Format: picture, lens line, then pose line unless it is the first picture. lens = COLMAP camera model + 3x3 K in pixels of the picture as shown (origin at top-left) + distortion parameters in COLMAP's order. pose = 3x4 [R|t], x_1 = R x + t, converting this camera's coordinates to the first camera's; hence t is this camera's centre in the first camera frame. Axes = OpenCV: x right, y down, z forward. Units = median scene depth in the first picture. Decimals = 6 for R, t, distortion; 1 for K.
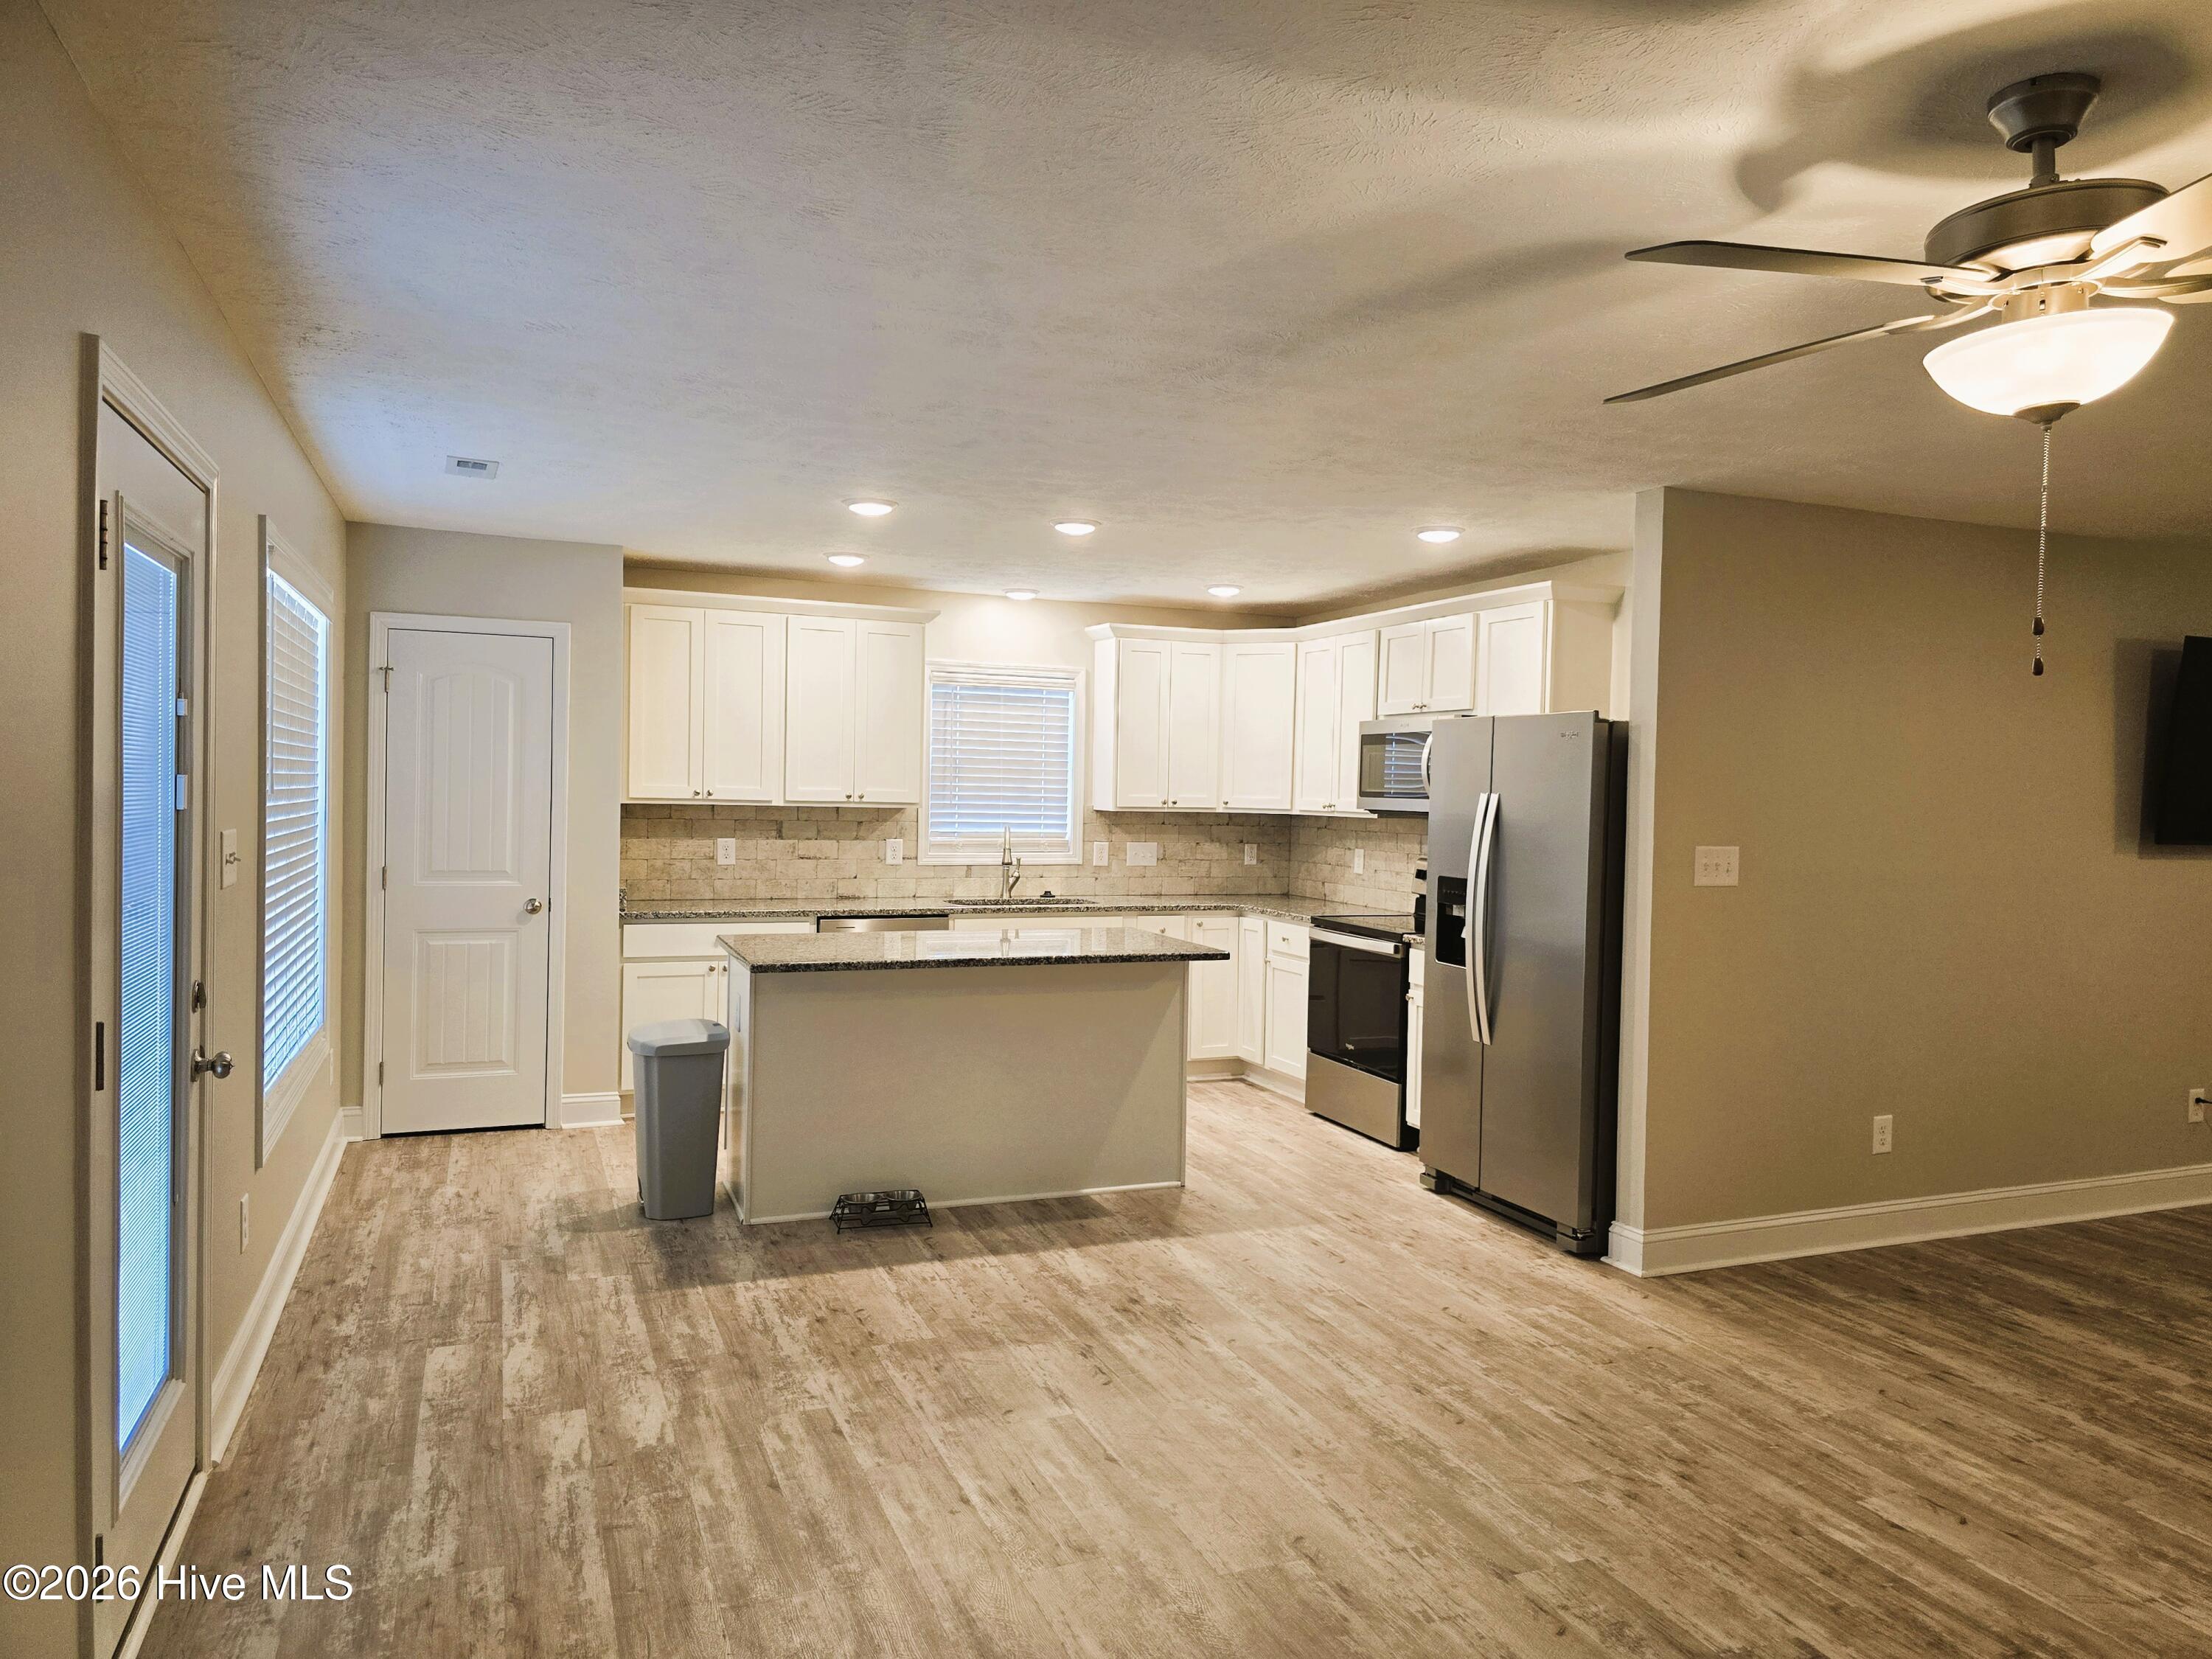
lens RADIAL K [[1490.7, 0, 1112.8], [0, 1490.7, 834.1], [0, 0, 1]] dist [0.057841, -0.055773]
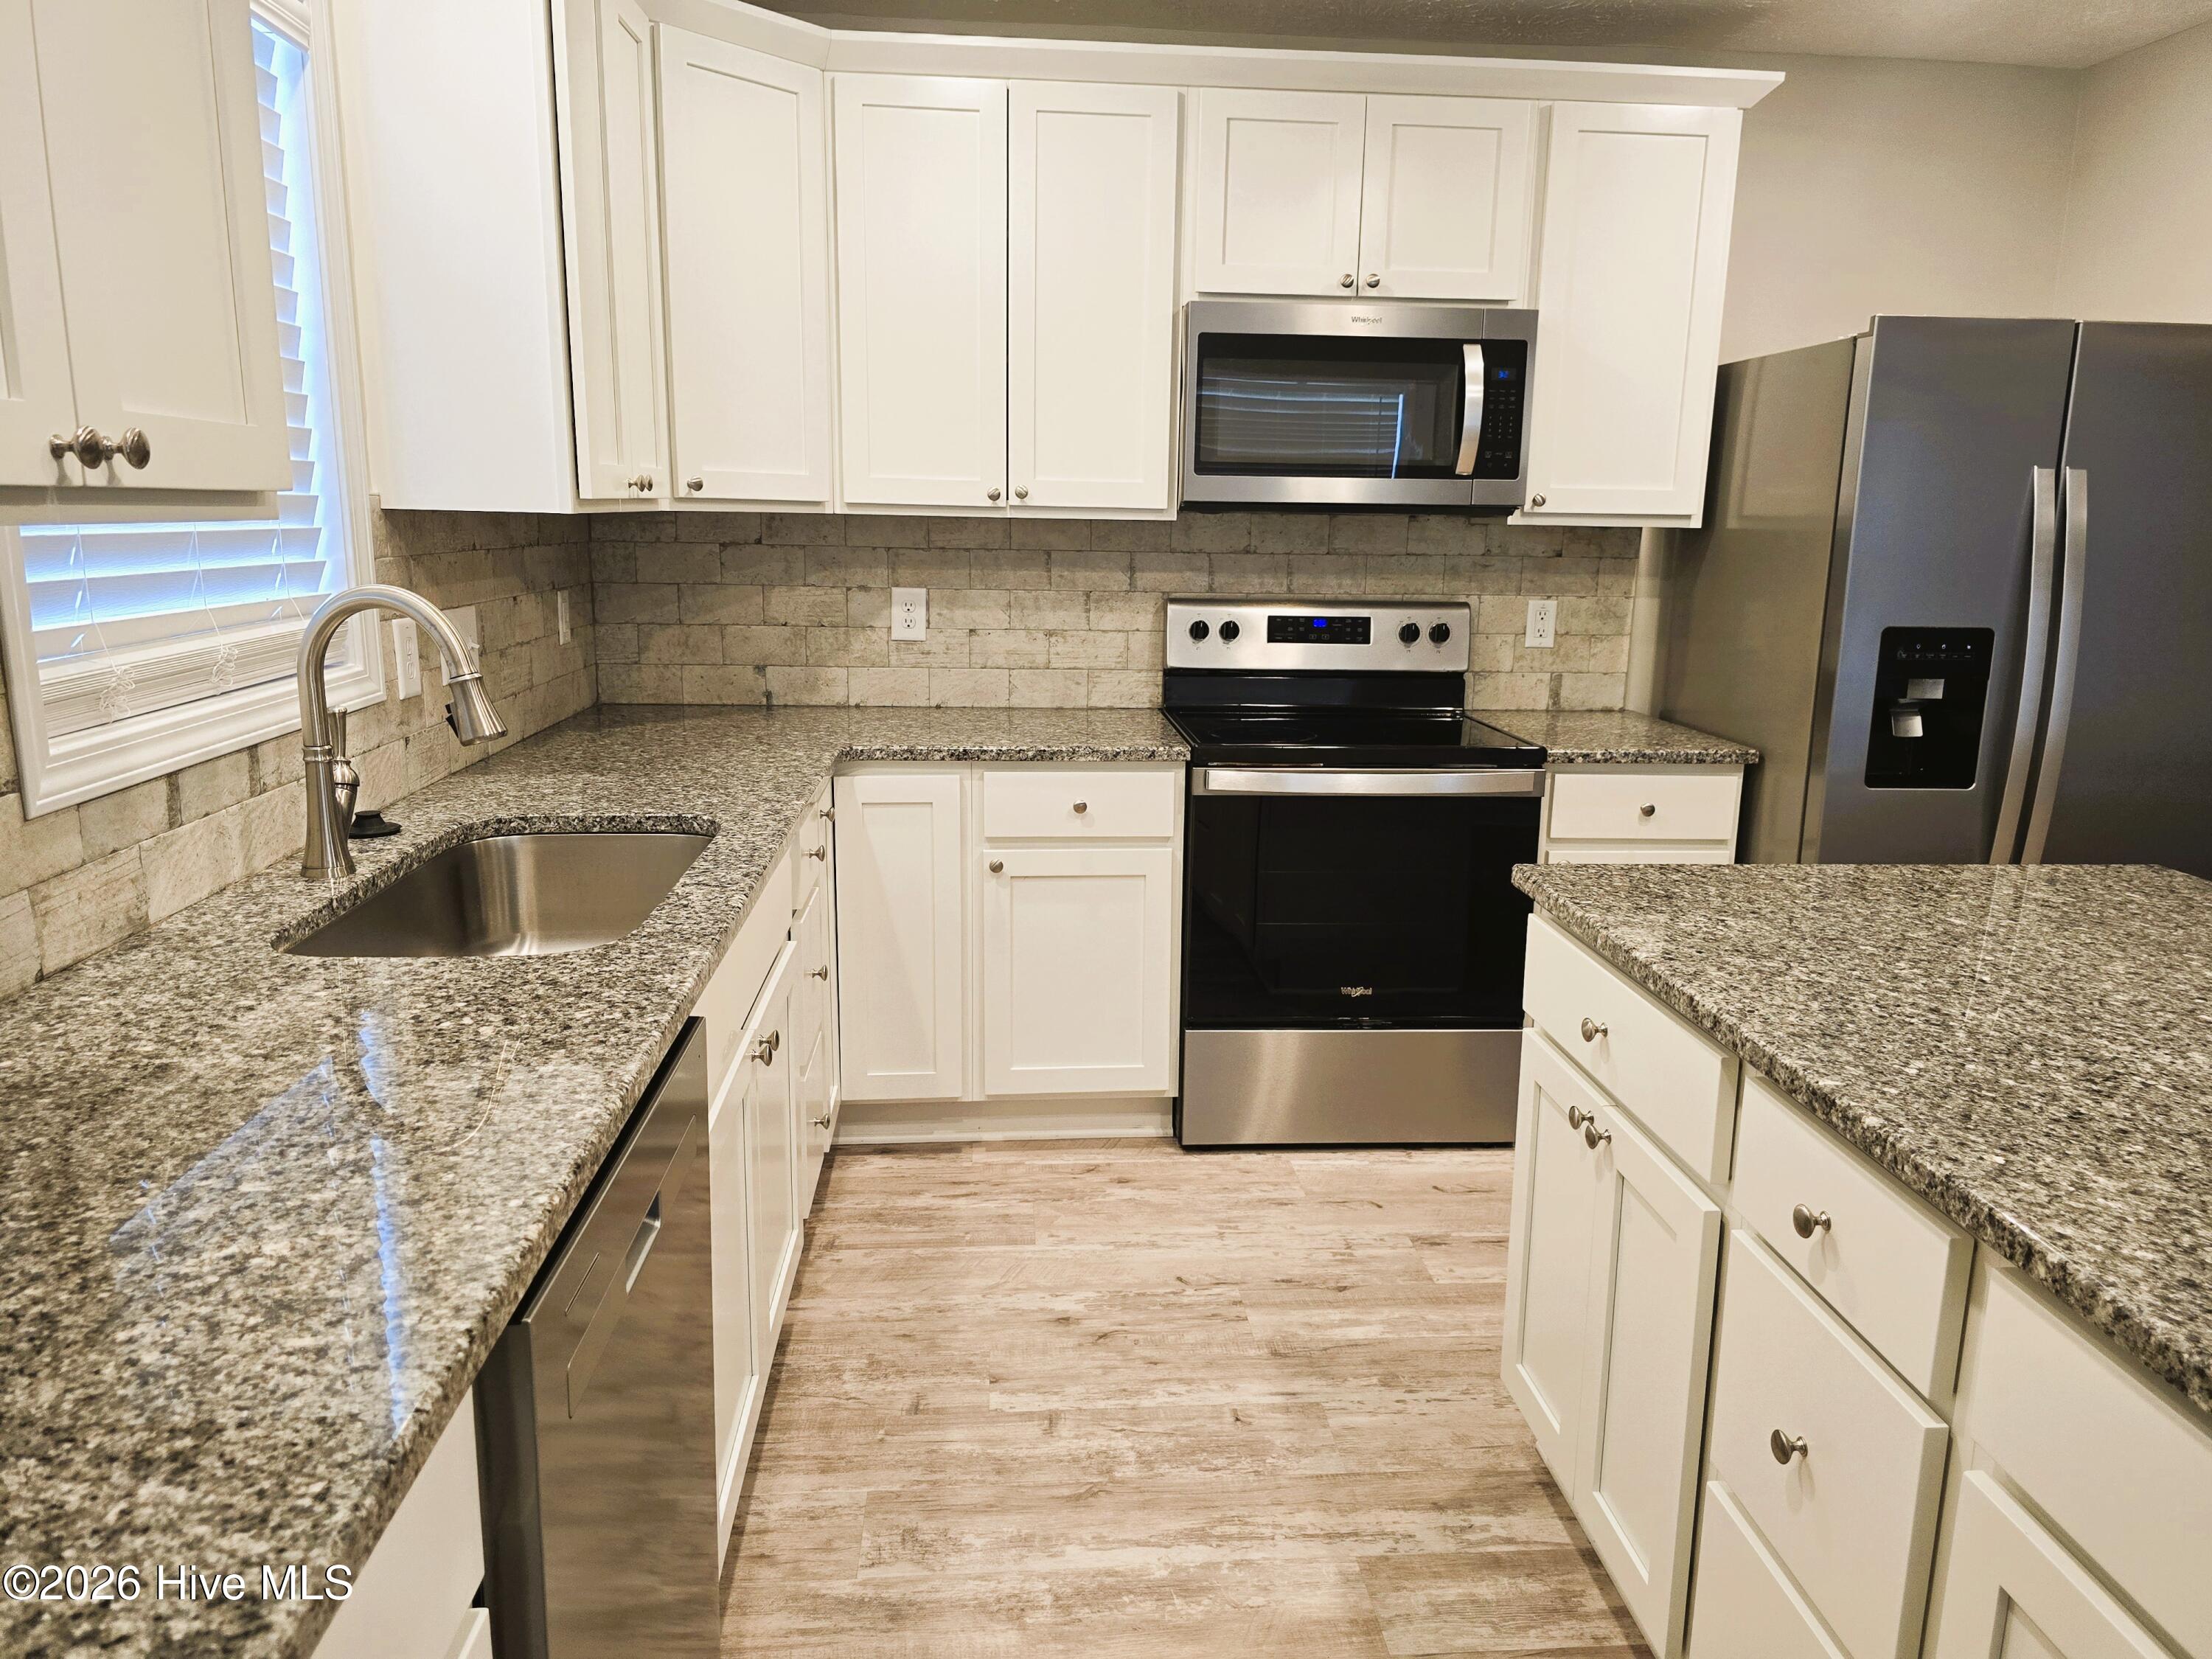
lens RADIAL K [[1490.7, 0, 1128.0], [0, 1490.7, 826.5], [0, 0, 1]] dist [0.057841, -0.055773]
pose [[0.293702, -0.214716, 0.931470, -0.416277], [0.018819, 0.975556, 0.218944, -0.028383], [-0.955712, -0.046775, 0.290564, 1.229805]]
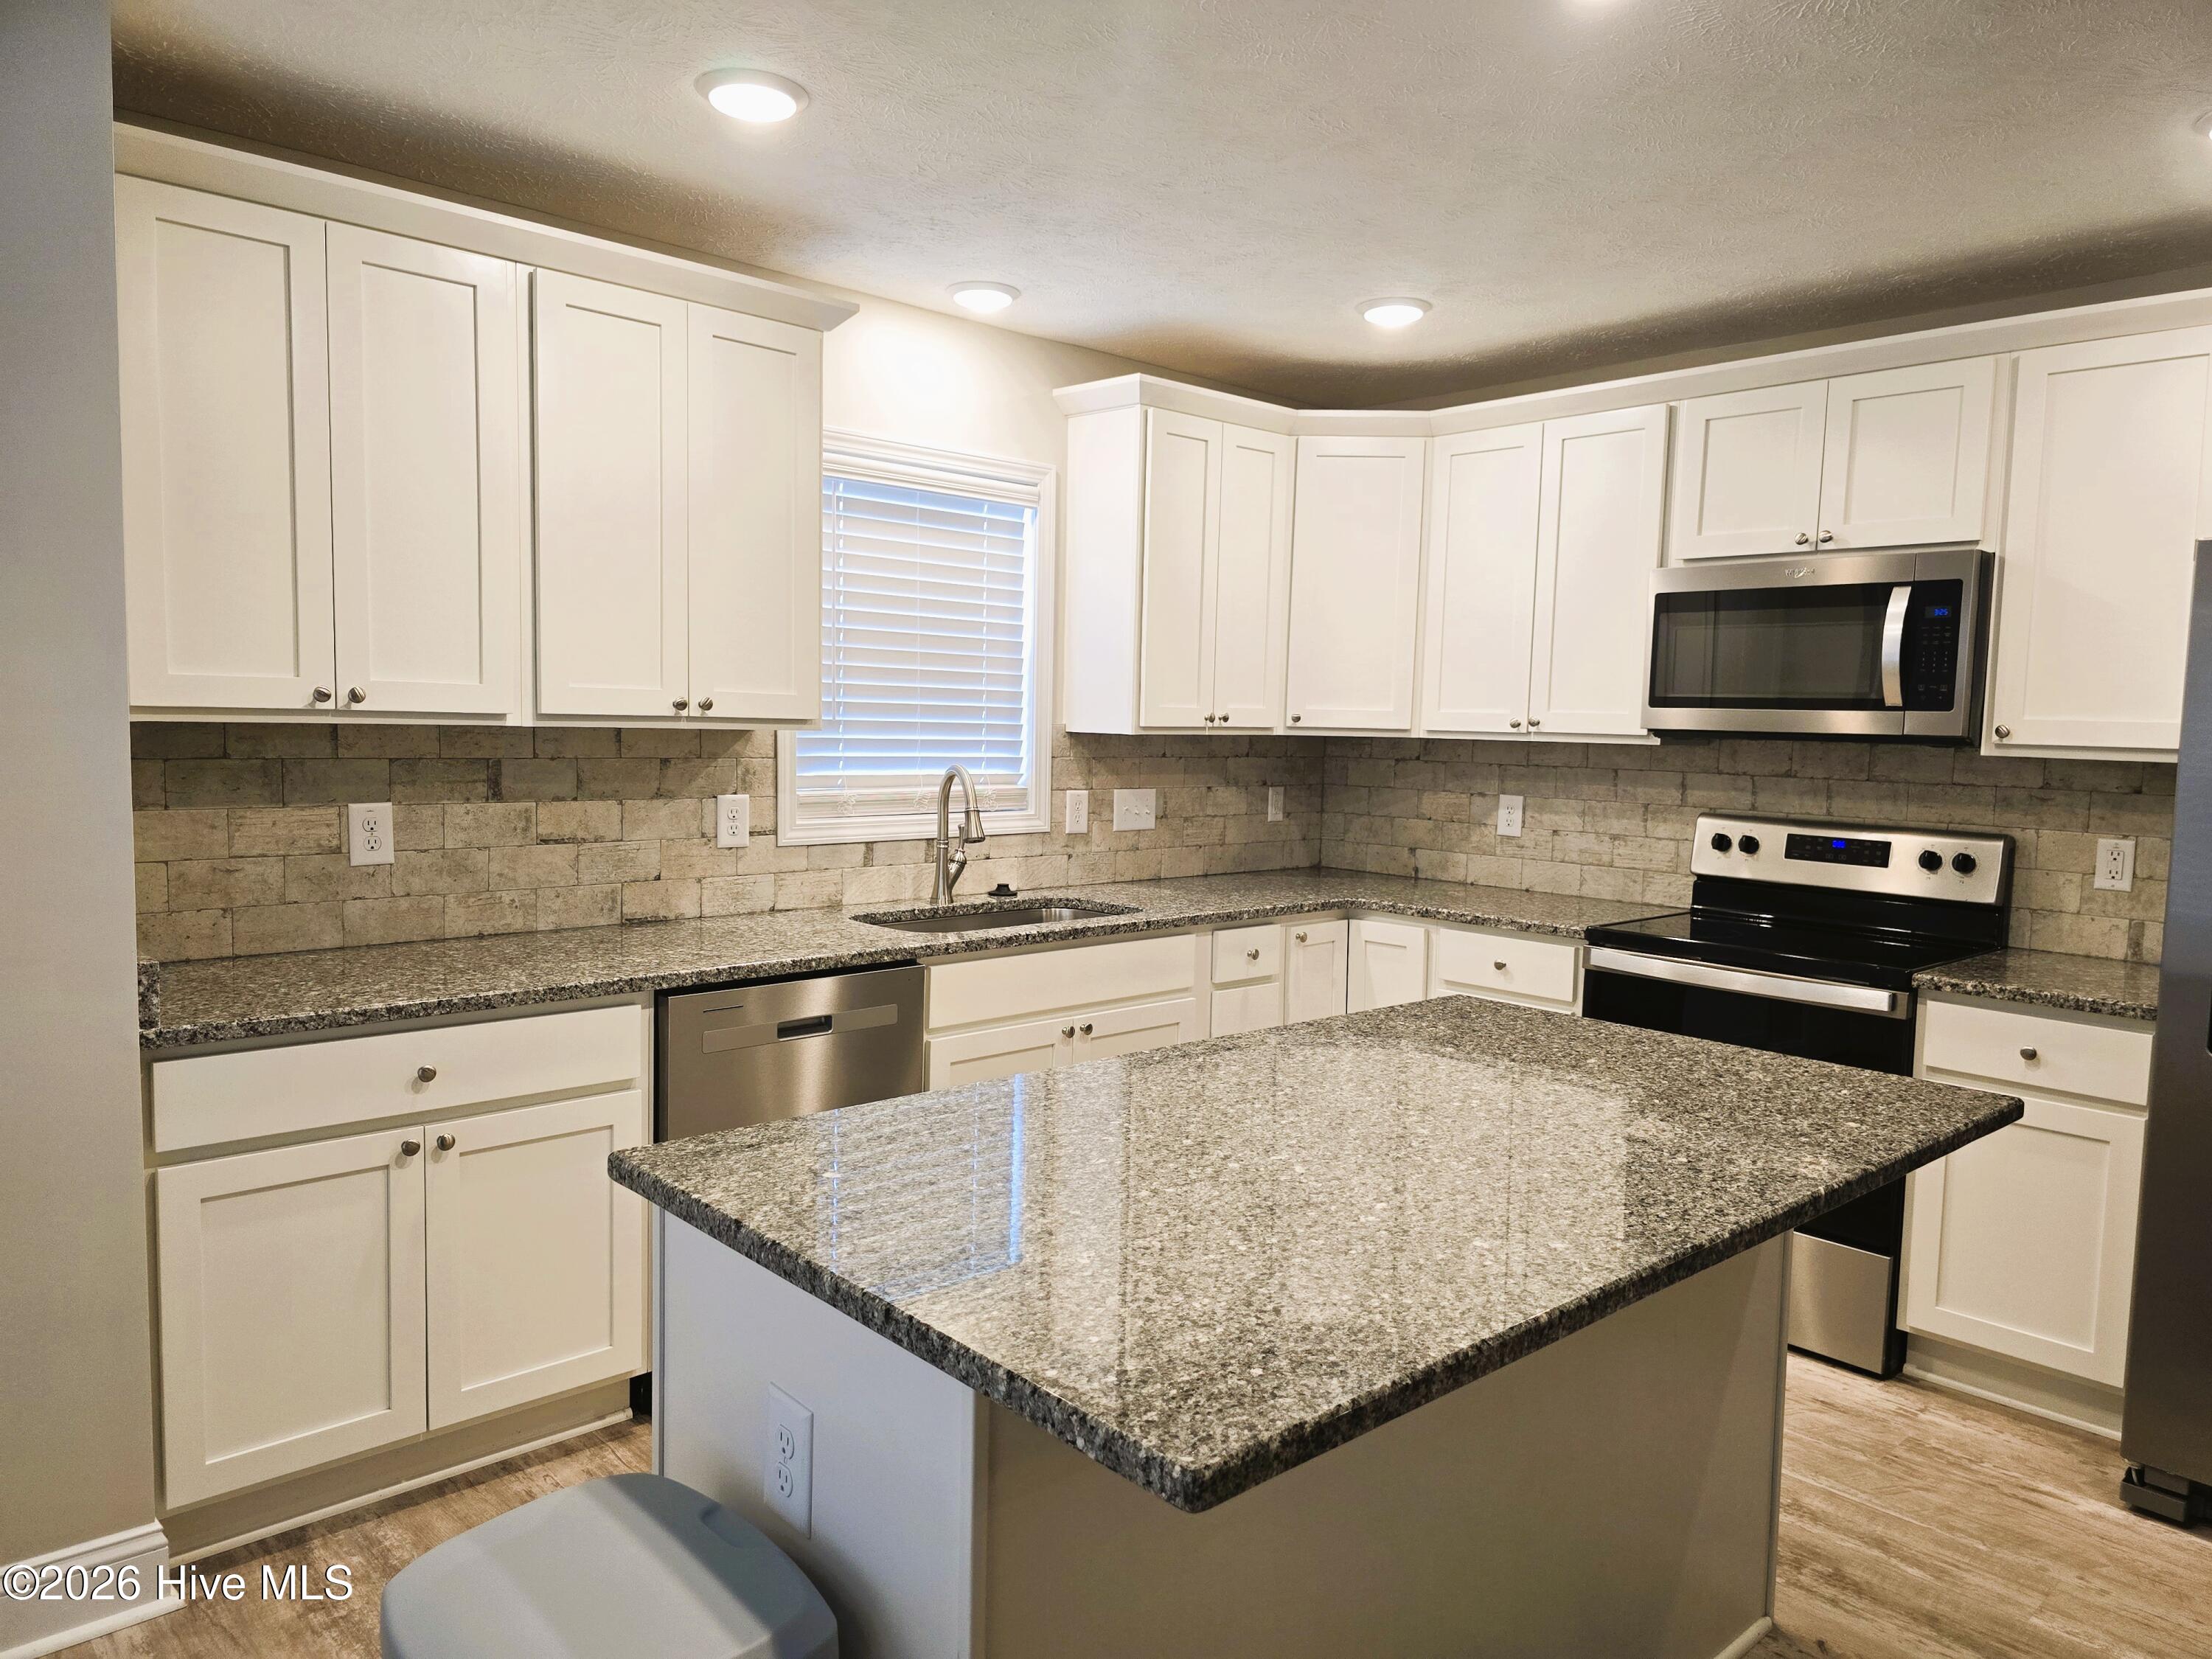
lens RADIAL K [[1490.7, 0, 1102.1], [0, 1490.7, 838.5], [0, 0, 1]] dist [0.057841, -0.055773]
pose [[0.936612, -0.029229, 0.349146, -0.309993], [0.008007, 0.998040, 0.062072, -0.017589], [-0.350276, -0.055341, 0.935010, 0.763730]]
